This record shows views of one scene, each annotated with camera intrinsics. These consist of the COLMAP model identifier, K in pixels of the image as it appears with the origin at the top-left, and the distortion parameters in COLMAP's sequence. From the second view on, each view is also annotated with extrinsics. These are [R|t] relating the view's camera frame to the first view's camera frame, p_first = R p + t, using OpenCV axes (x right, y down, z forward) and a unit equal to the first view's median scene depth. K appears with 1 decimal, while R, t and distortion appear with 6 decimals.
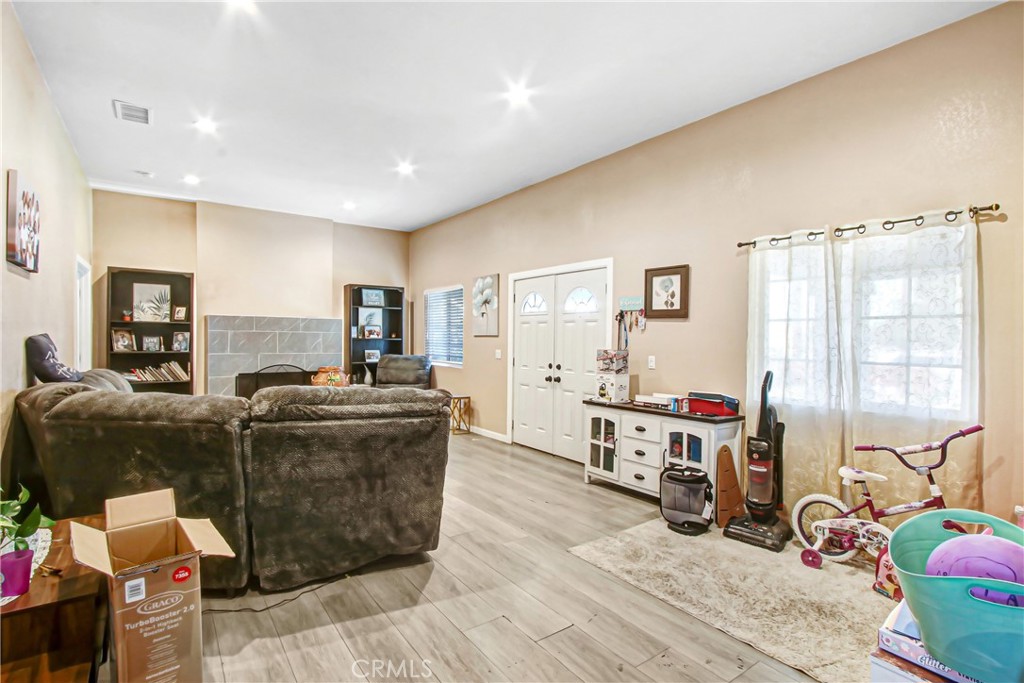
lens RADIAL K [[488.3, 0, 512.0], [0, 488.3, 341.5], [0, 0, 1]] dist [-0.001754, -0.000084]
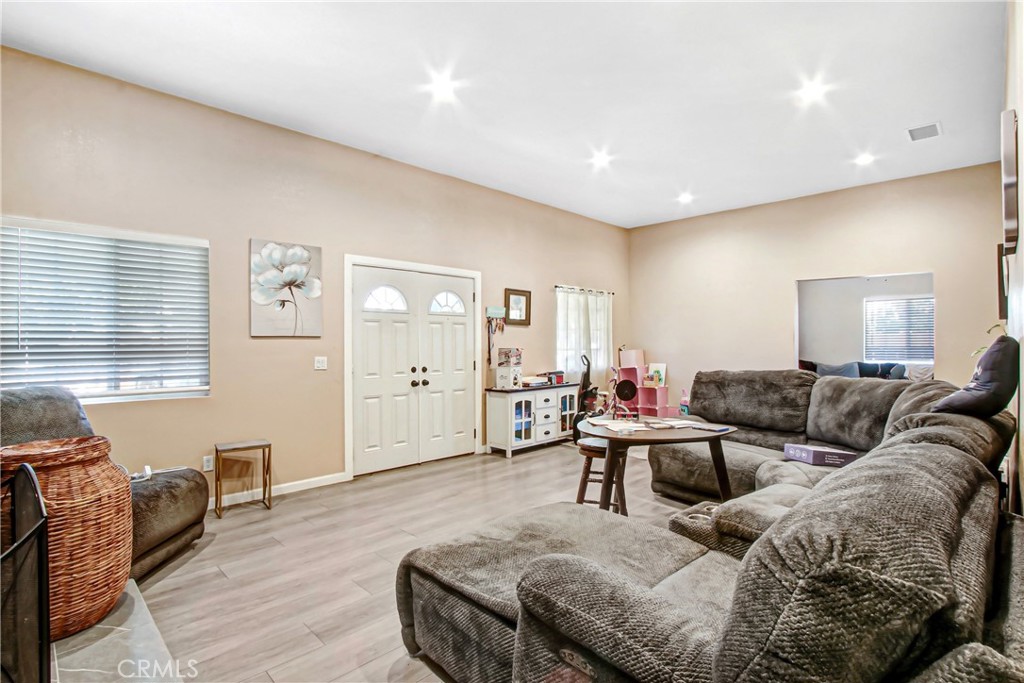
lens RADIAL K [[488.3, 0, 512.0], [0, 488.3, 341.5], [0, 0, 1]] dist [-0.001754, -0.000084]
pose [[-0.136021, -0.008293, 0.990671, -0.766480], [0.009990, 0.999903, 0.009741, -0.009195], [-0.990656, 0.011221, -0.135925, 0.840433]]
